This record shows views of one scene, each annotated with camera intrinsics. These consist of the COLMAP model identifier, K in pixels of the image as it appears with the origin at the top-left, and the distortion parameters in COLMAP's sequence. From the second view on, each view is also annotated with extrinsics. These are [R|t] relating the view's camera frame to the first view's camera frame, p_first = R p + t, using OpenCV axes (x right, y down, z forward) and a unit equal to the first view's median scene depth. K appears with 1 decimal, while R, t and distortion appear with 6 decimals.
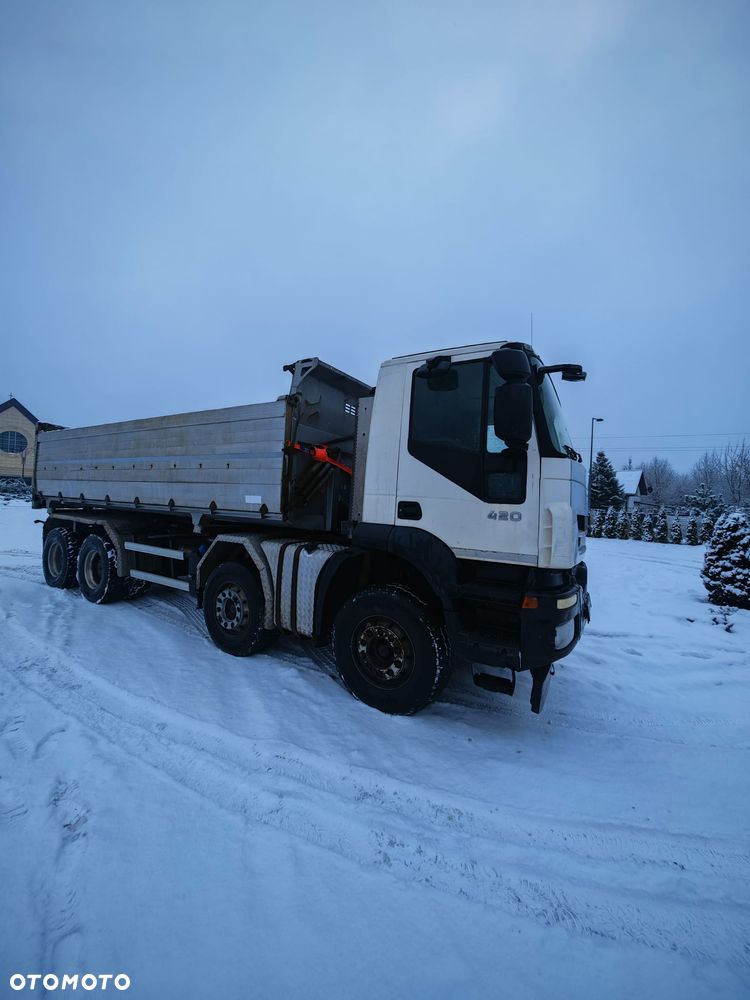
lens RADIAL K [[366.0, 0, 386.2], [0, 366.0, 507.0], [0, 0, 1]] dist [-0.001022, 0.000016]
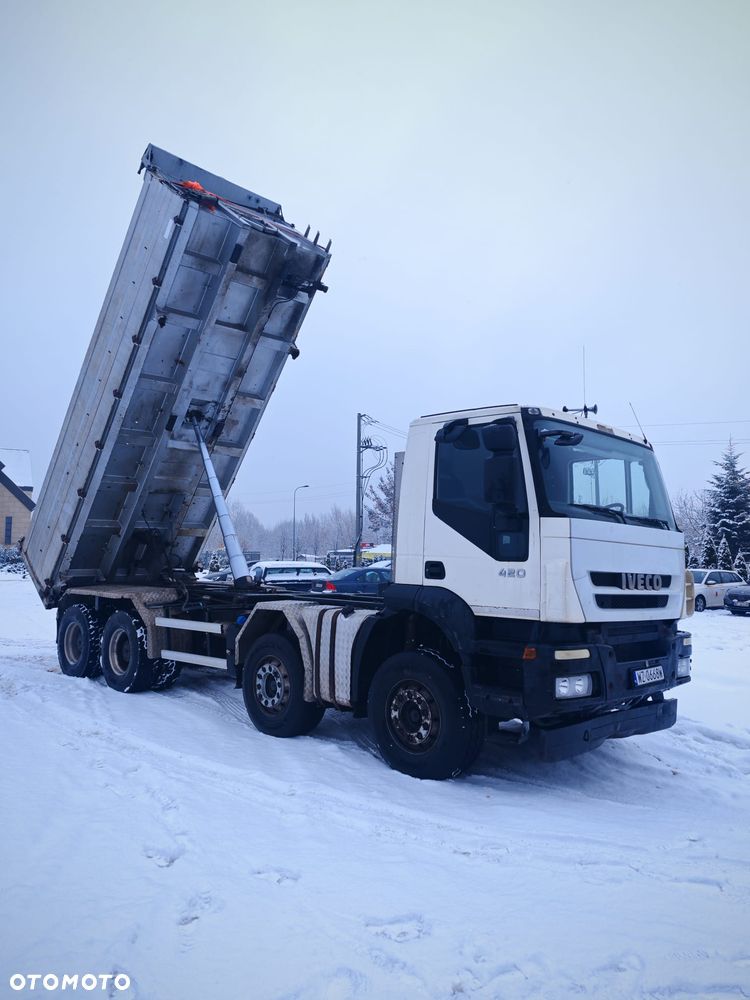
lens RADIAL K [[754.2, 0, 393.1], [0, 754.2, 477.2], [0, 0, 1]] dist [0.045126, -0.004167]
pose [[0.969179, -0.056329, -0.239831, 0.399056], [0.026758, 0.991819, -0.124818, 0.009722], [0.244900, 0.114554, 0.962757, -0.910674]]
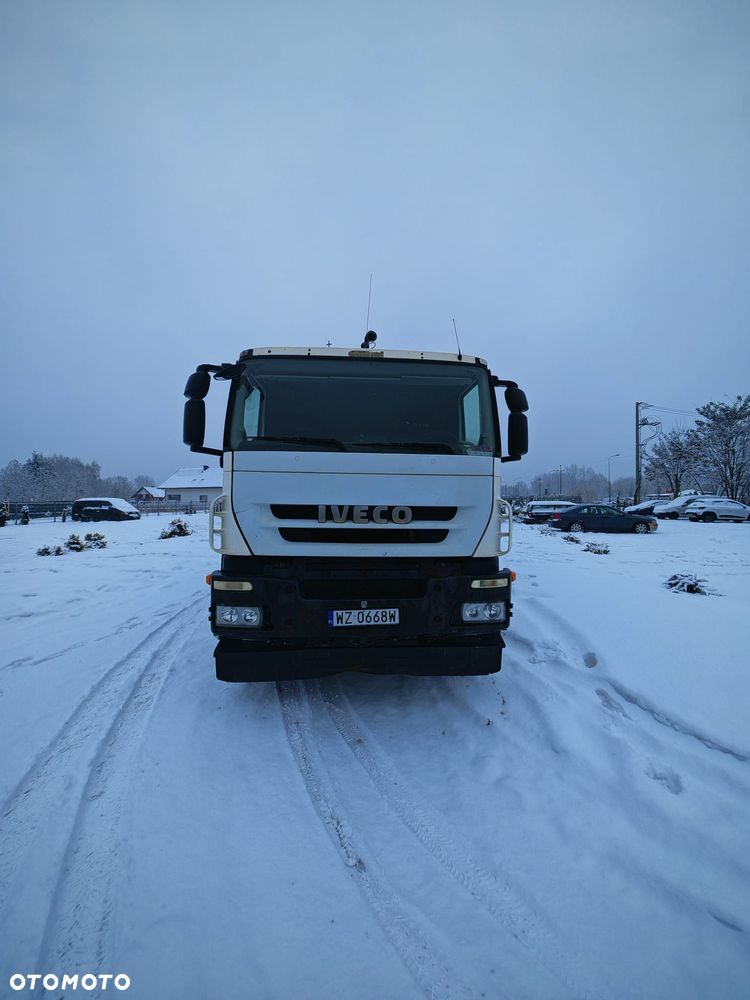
lens RADIAL K [[389.5, 0, 375.0], [0, 389.5, 500.0], [0, 0, 1]] dist [0.000116, -0.000005]
pose [[0.550026, -0.052943, -0.833468, 1.219383], [0.029118, 0.998598, -0.044216, 0.053244], [0.834640, 0.000051, 0.550796, 0.533347]]
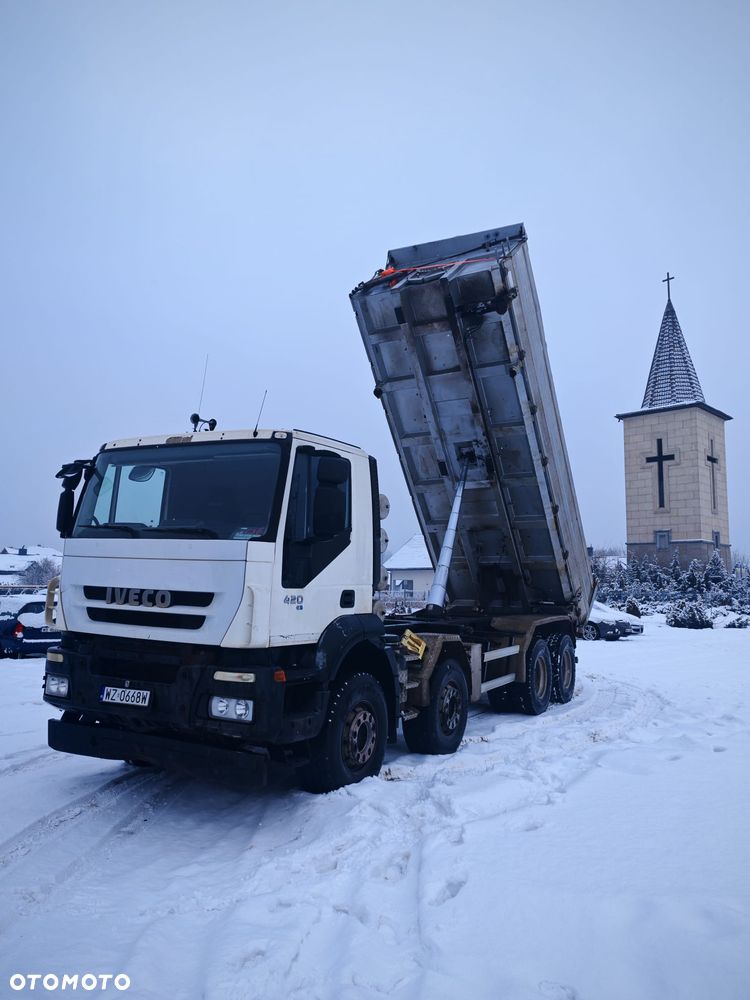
lens RADIAL K [[765.6, 0, 375.9], [0, 765.6, 483.0], [0, 0, 1]] dist [0.022399, -0.007610]
pose [[0.014299, -0.179109, -0.983725, 2.254125], [-0.024765, 0.983461, -0.179421, 0.089586], [0.999591, 0.026927, 0.009626, 1.472454]]
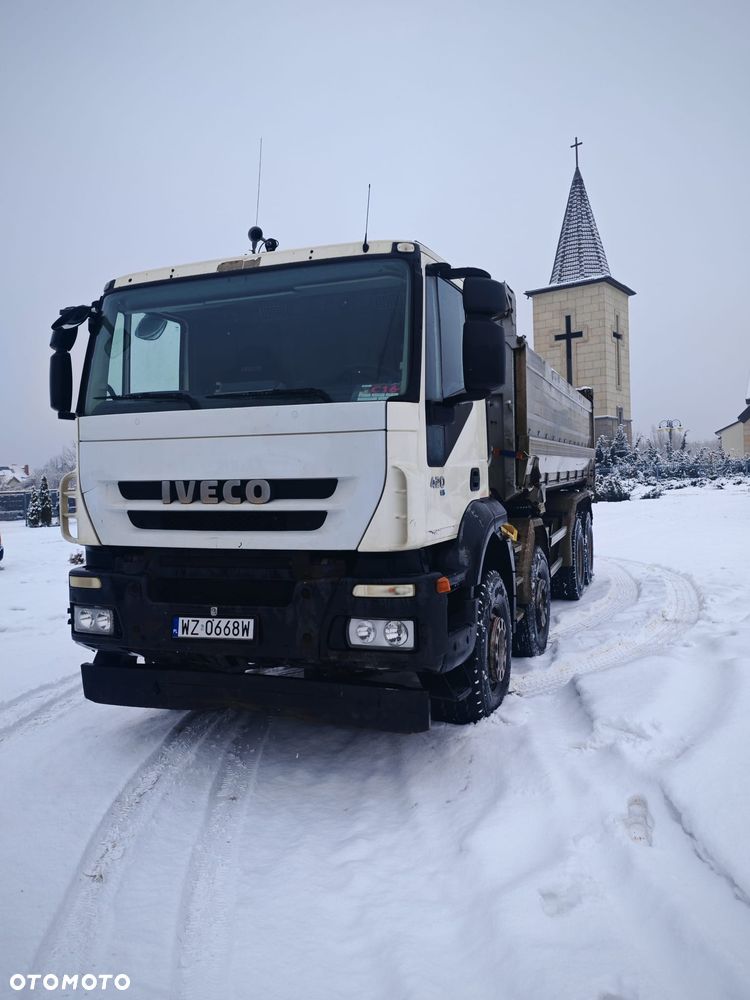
lens RADIAL K [[757.6, 0, 390.6], [0, 757.6, 507.3], [0, 0, 1]] dist [0.007841, -0.000977]
pose [[0.170106, -0.017248, -0.985275, 1.737274], [0.039427, 0.999165, -0.010684, 0.094342], [0.984637, -0.037029, 0.170644, 1.034553]]
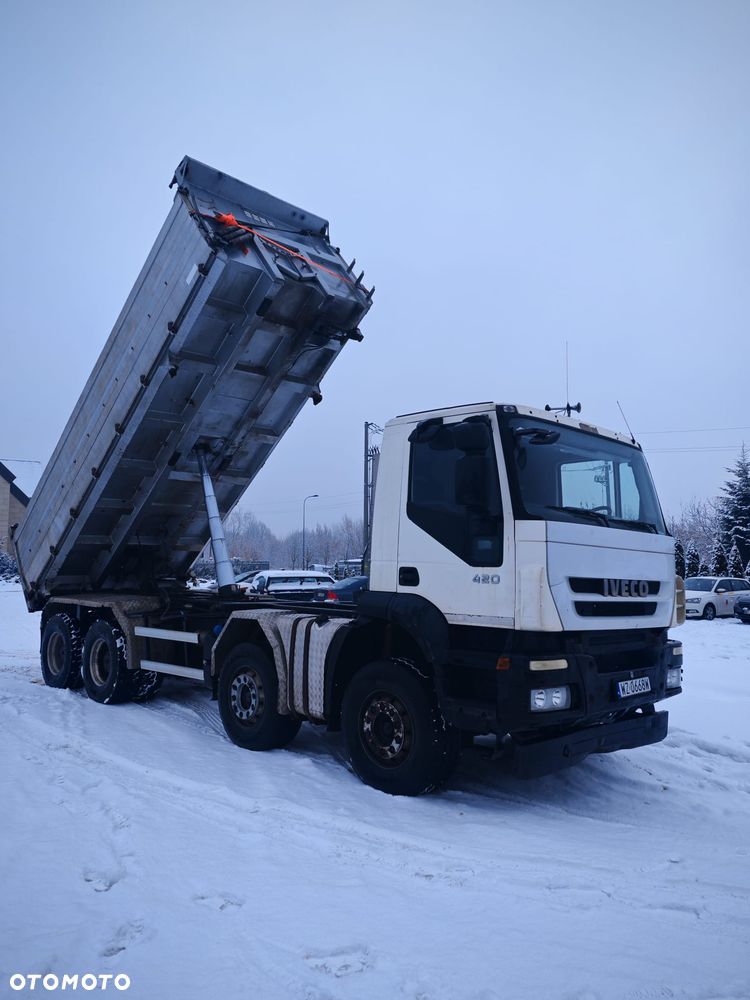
lens RADIAL K [[753.6, 0, 389.8], [0, 753.6, 493.8], [0, 0, 1]] dist [0.066574, -0.046991]
pose [[0.964117, -0.059448, -0.258734, 0.466094], [0.030044, 0.992777, -0.116151, 0.018616], [0.263770, 0.104210, 0.958940, -0.808876]]
